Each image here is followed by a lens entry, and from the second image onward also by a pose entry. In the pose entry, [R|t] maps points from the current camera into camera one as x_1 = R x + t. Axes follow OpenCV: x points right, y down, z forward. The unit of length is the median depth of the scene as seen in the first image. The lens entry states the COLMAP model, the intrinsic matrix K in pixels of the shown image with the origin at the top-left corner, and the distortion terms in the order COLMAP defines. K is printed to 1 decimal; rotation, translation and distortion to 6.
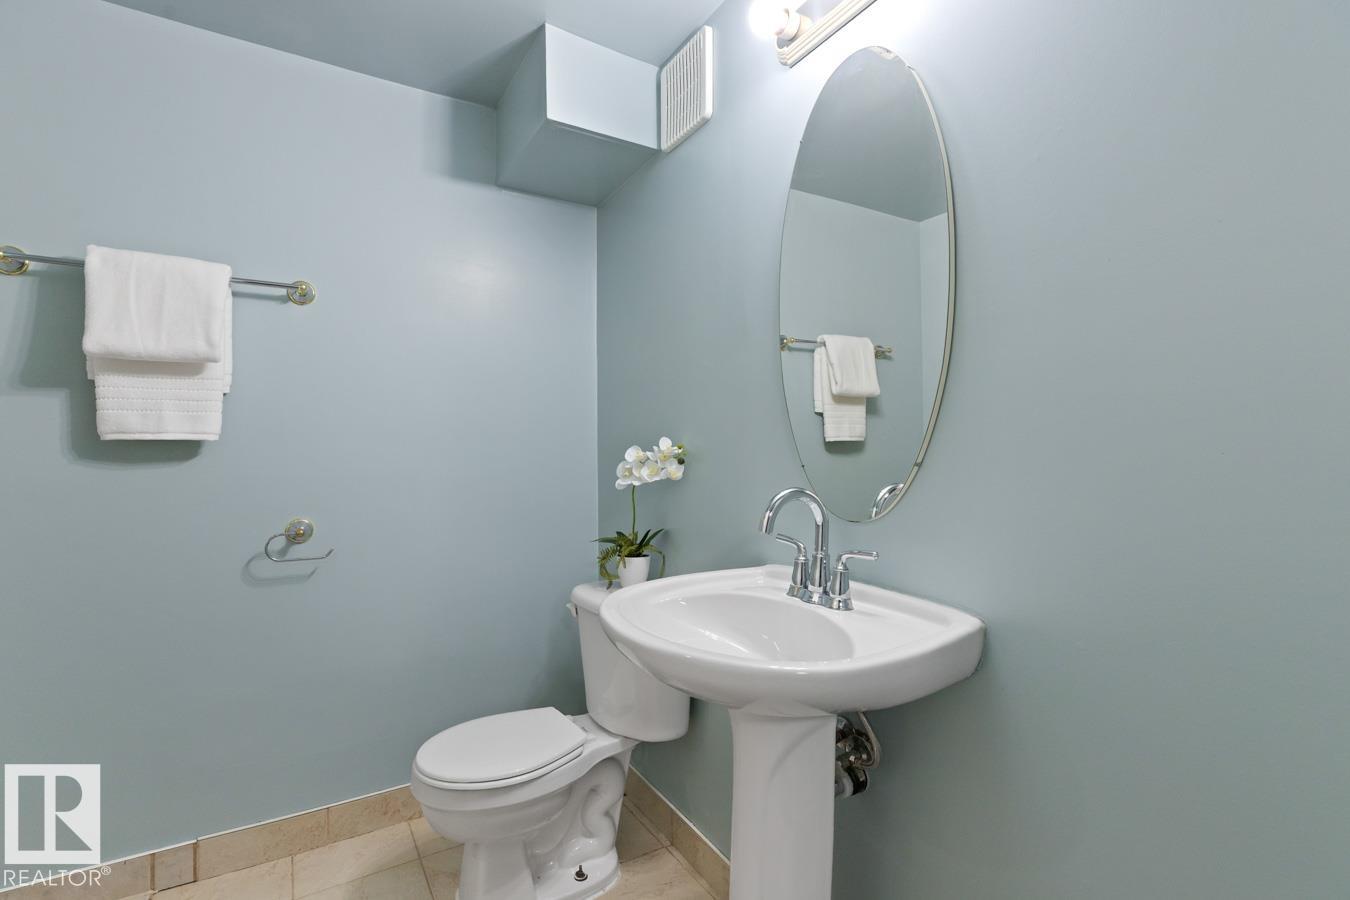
lens RADIAL K [[618.0, 0, 673.9], [0, 618.0, 454.0], [0, 0, 1]] dist [0.000900, 0.000025]
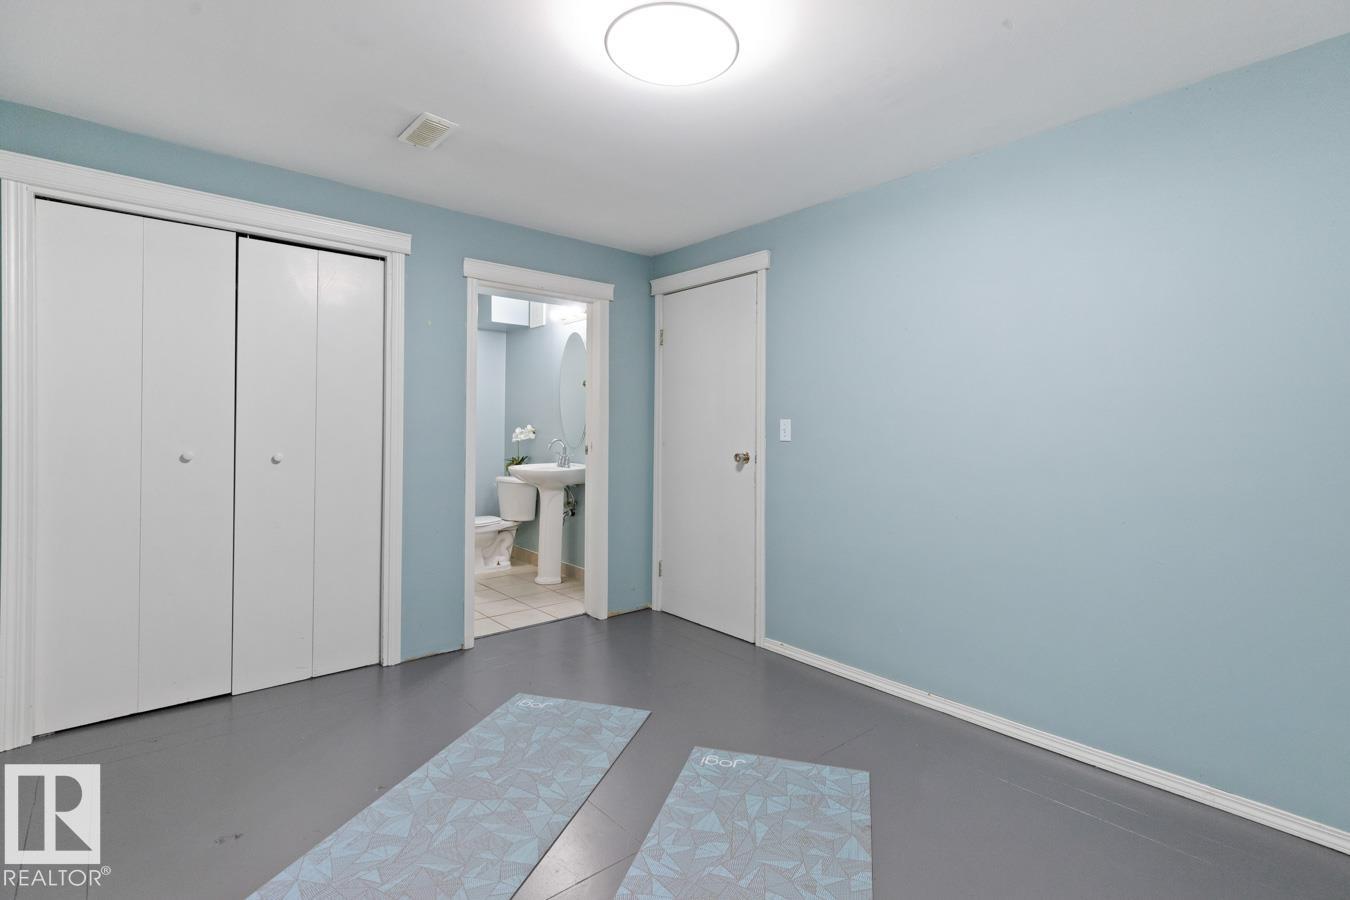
lens RADIAL K [[618.0, 0, 682.9], [0, 618.0, 439.7], [0, 0, 1]] dist [0.000900, 0.000025]
pose [[0.983582, 0.017149, 0.179647, 0.183539], [-0.018204, 0.999825, 0.004227, 0.019760], [-0.179543, -0.007428, 0.983722, -2.112349]]
